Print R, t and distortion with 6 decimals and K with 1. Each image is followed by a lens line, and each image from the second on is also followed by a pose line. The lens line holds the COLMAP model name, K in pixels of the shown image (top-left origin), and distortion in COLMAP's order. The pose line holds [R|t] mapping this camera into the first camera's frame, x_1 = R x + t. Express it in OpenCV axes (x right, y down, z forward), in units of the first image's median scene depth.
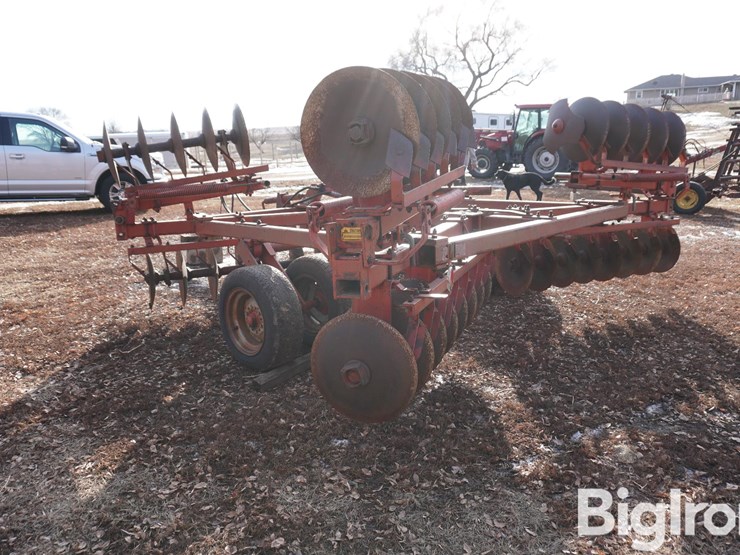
lens RADIAL K [[565.1, 0, 370.3], [0, 565.1, 278.5], [0, 0, 1]] dist [-0.047096, 0.038440]
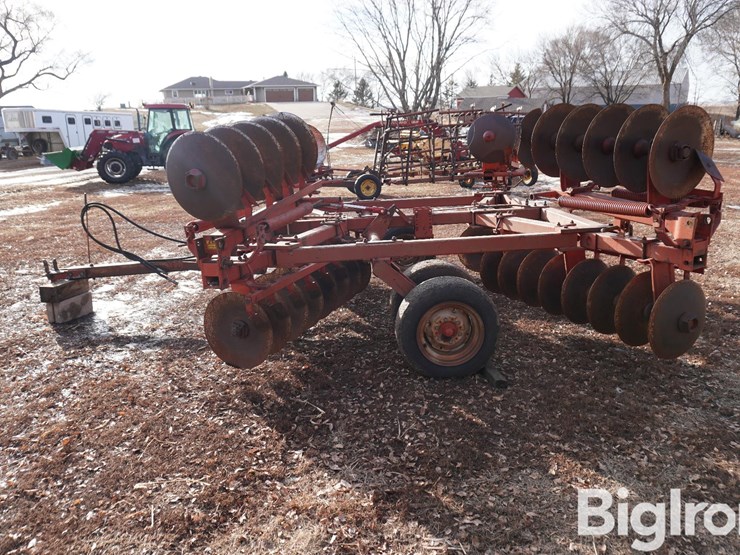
lens RADIAL K [[565.1, 0, 369.2], [0, 565.1, 277.3], [0, 0, 1]] dist [-0.047096, 0.038440]
pose [[0.656617, -0.188544, 0.730278, -0.123658], [0.184112, 0.979027, 0.087225, -0.016621], [-0.731408, 0.077179, 0.677559, 0.046537]]
